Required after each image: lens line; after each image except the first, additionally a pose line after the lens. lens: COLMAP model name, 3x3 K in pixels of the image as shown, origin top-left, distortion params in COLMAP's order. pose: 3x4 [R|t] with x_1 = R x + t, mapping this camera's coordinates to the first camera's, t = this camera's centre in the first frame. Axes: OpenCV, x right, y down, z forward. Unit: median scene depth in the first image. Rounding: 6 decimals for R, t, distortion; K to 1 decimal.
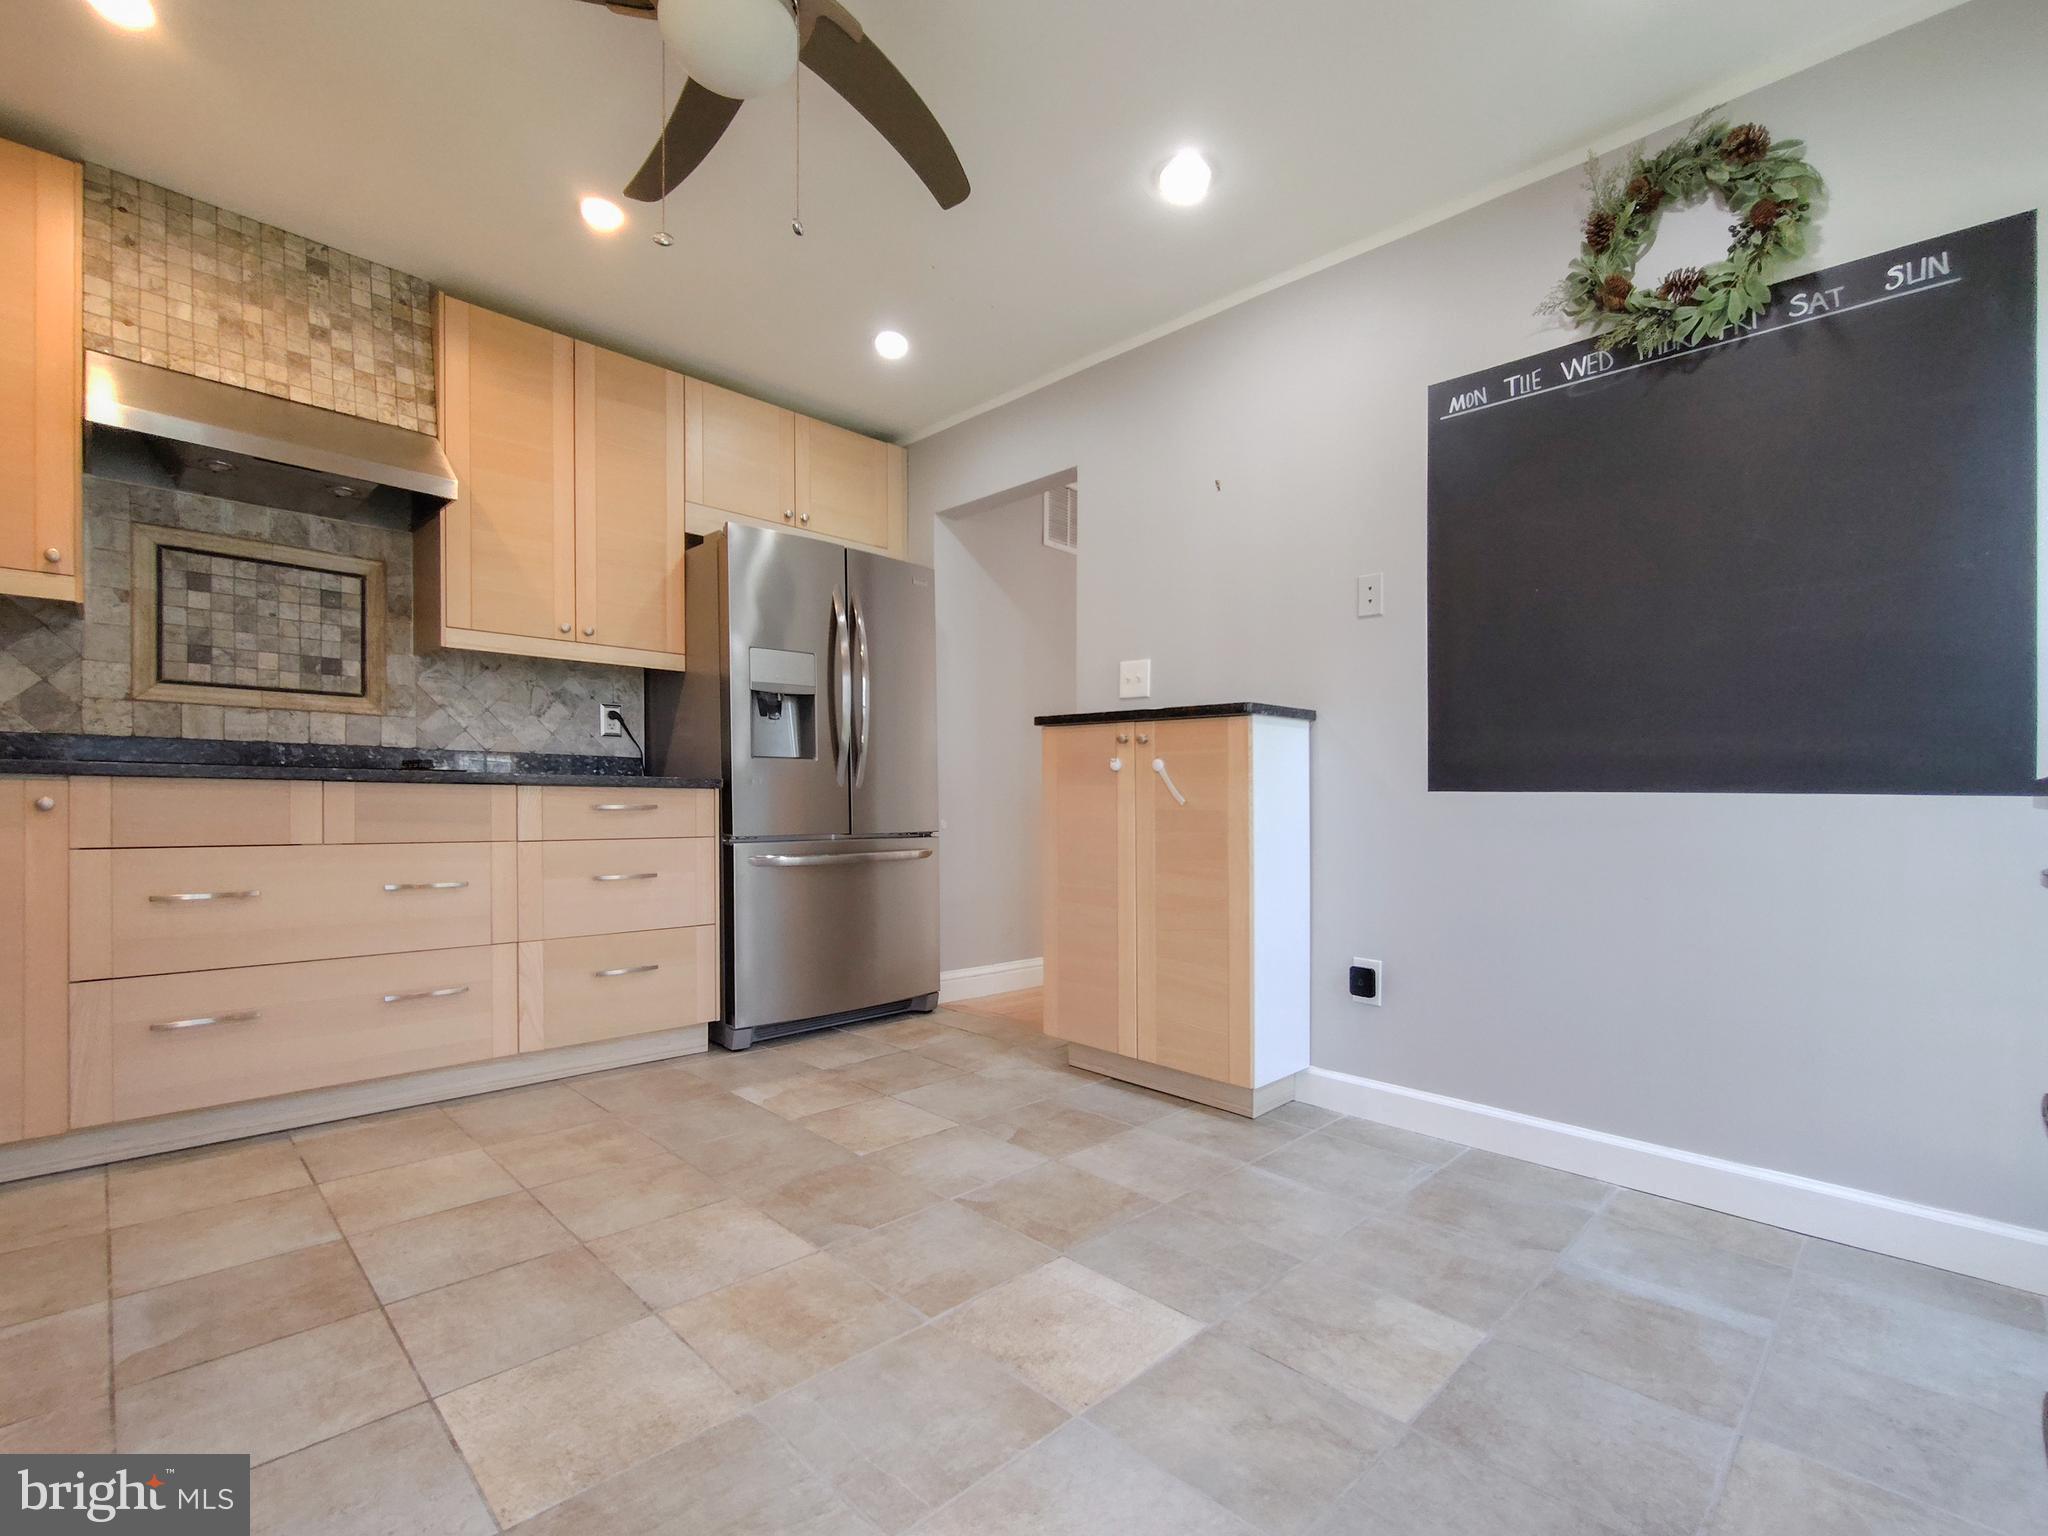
lens RADIAL K [[964.9, 0, 1024.0], [0, 964.9, 768.0], [0, 0, 1]] dist [-0.002790, 0.000515]
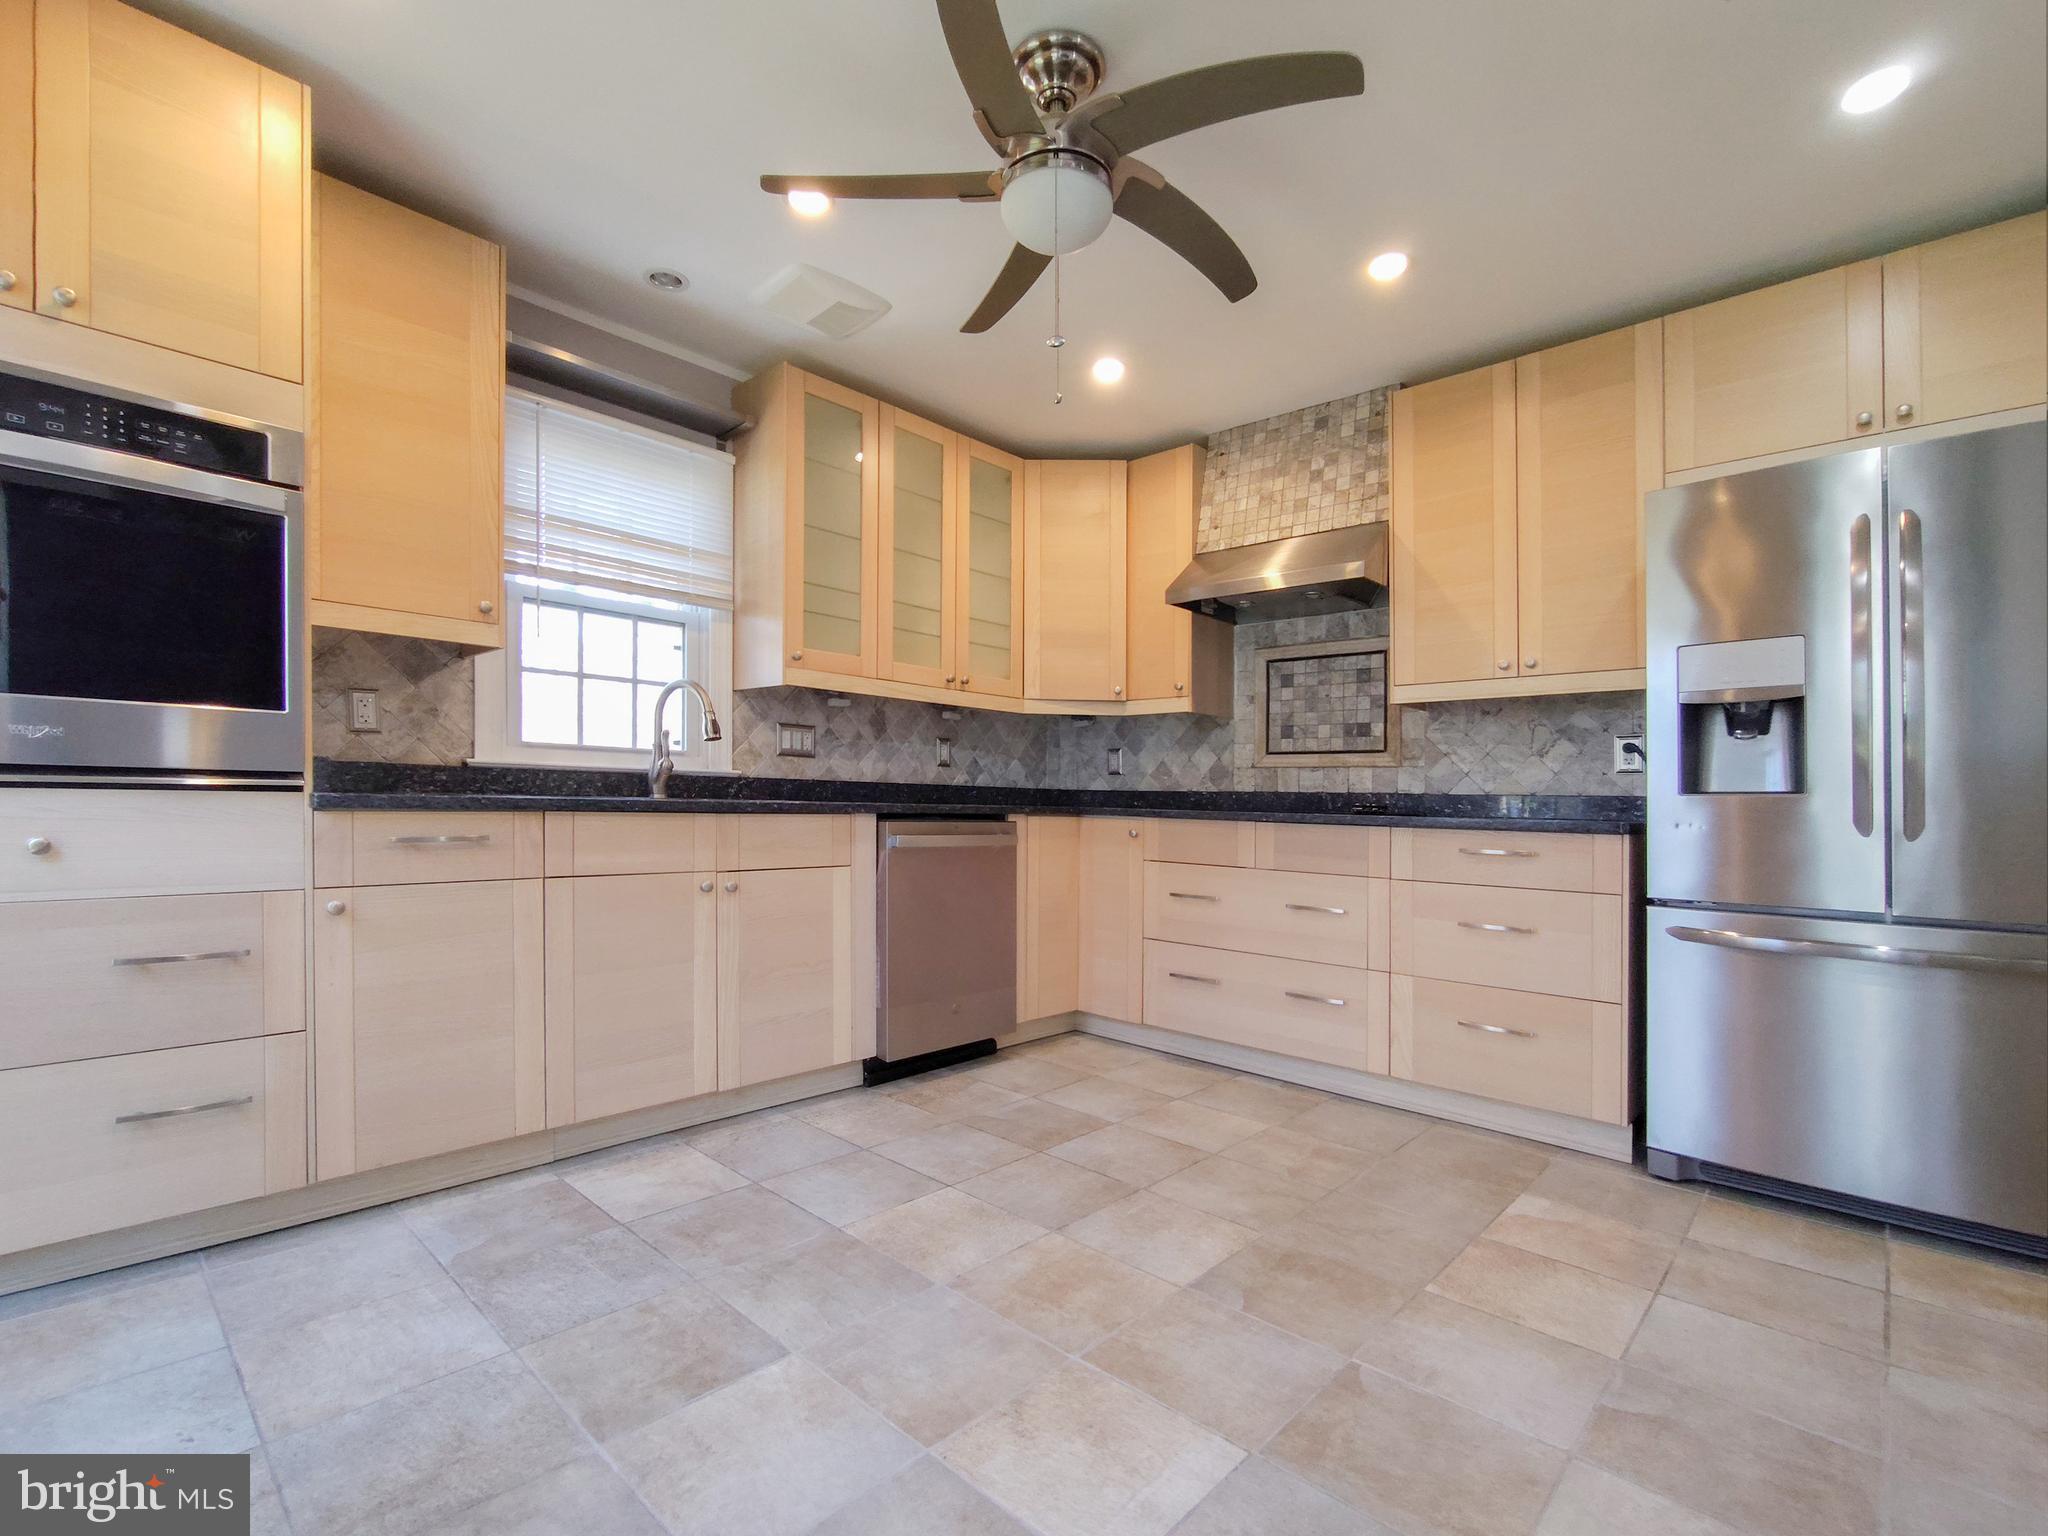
lens RADIAL K [[934.5, 0, 960.2], [0, 934.5, 813.8], [0, 0, 1]] dist [-0.002773, 0.000127]
pose [[-0.005383, -0.004332, -0.999976, 0.526240], [0.003730, 0.999984, -0.004352, 0.006383], [0.999979, -0.003753, -0.005367, 0.531884]]
